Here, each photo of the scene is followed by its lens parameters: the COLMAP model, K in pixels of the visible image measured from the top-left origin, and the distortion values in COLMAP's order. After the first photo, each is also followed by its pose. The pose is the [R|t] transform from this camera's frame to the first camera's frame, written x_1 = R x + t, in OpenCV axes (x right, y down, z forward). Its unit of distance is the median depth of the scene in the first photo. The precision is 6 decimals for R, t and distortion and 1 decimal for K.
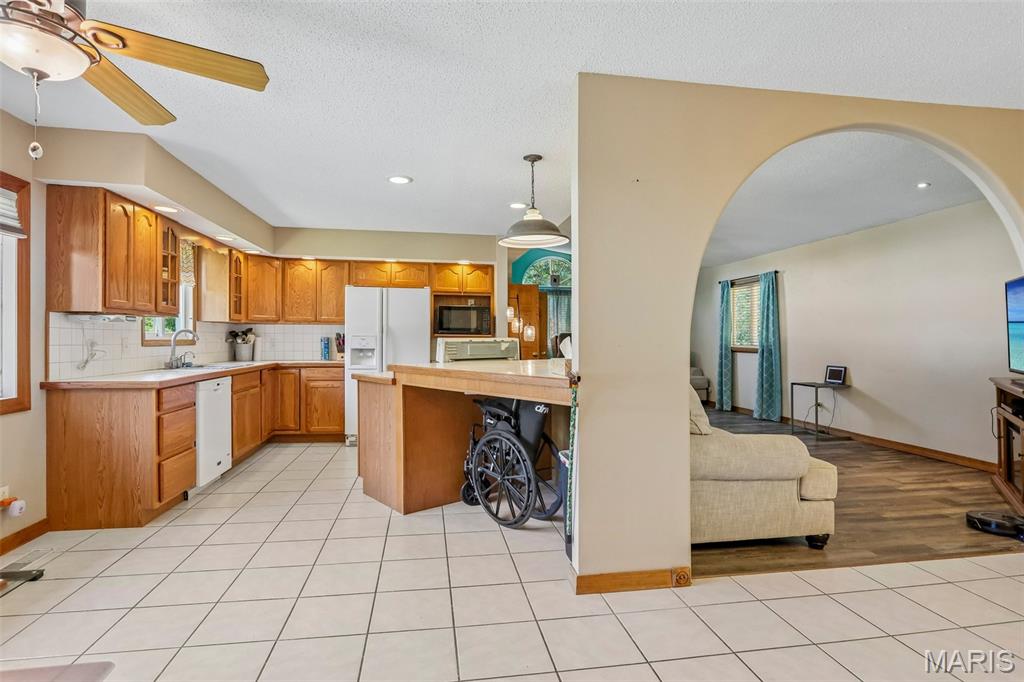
lens RADIAL K [[521.6, 0, 522.1], [0, 521.6, 342.2], [0, 0, 1]] dist [0.001342, -0.000090]
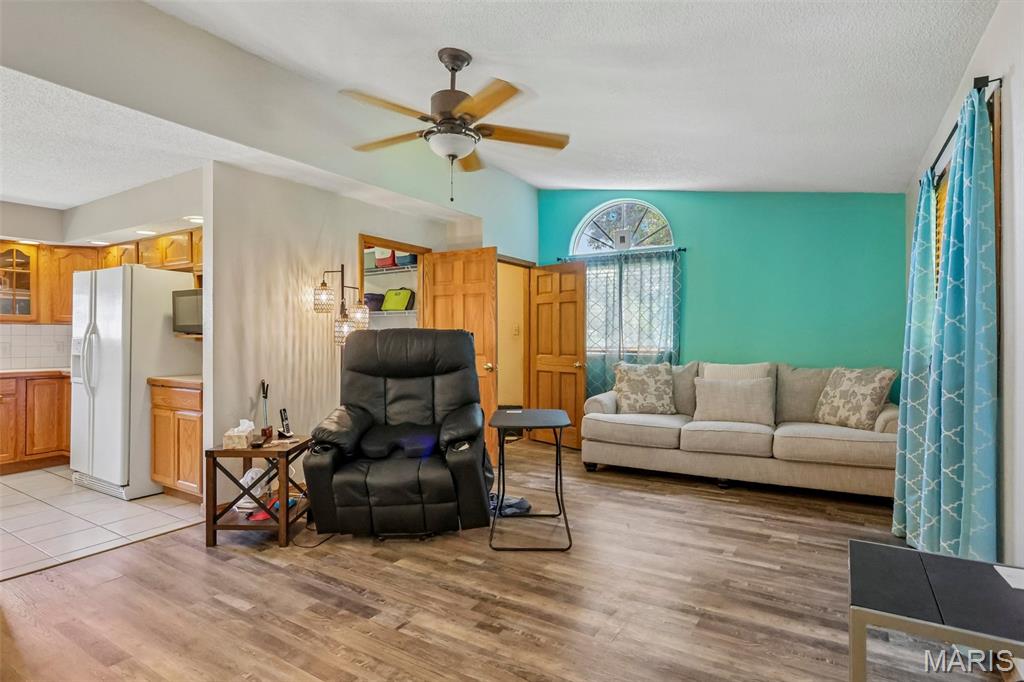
lens RADIAL K [[521.6, 0, 522.1], [0, 521.6, 342.2], [0, 0, 1]] dist [0.001342, -0.000090]
pose [[0.743173, -0.000289, -0.669100, 0.628090], [-0.000789, 0.999999, -0.001308, -0.005424], [0.669099, 0.001499, 0.743172, 0.832397]]
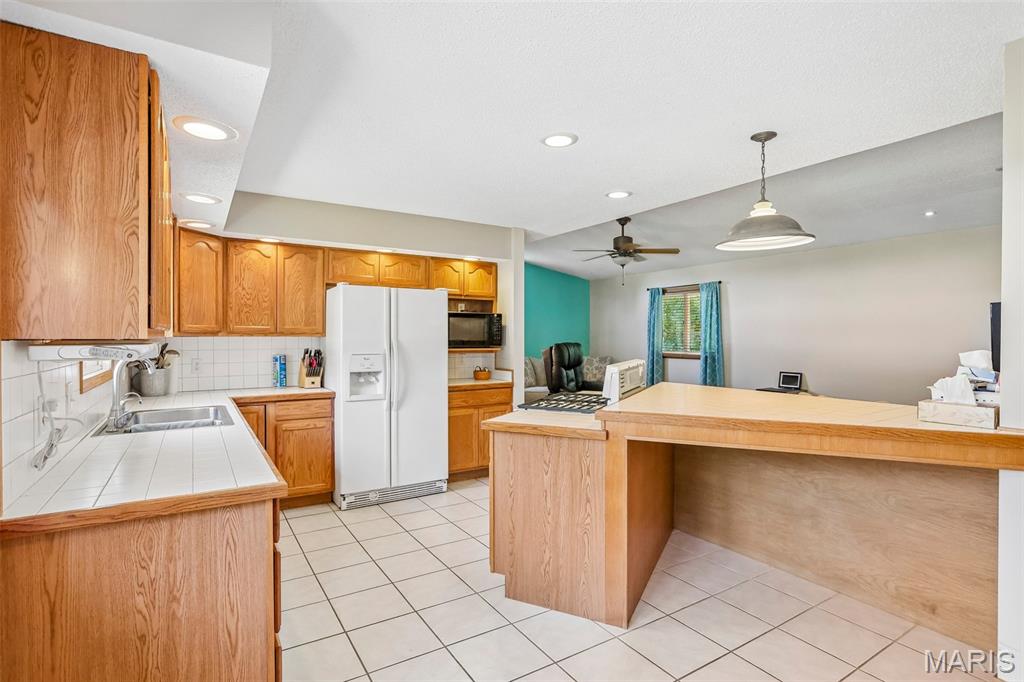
lens RADIAL K [[509.4, 0, 512.0], [0, 509.4, 341.0], [0, 0, 1]] dist [-0.006460, -0.000253]
pose [[0.923473, -0.008100, 0.383578, -0.377622], [0.006575, 0.999964, 0.005285, -0.031637], [-0.383607, -0.002359, 0.923493, 0.269521]]
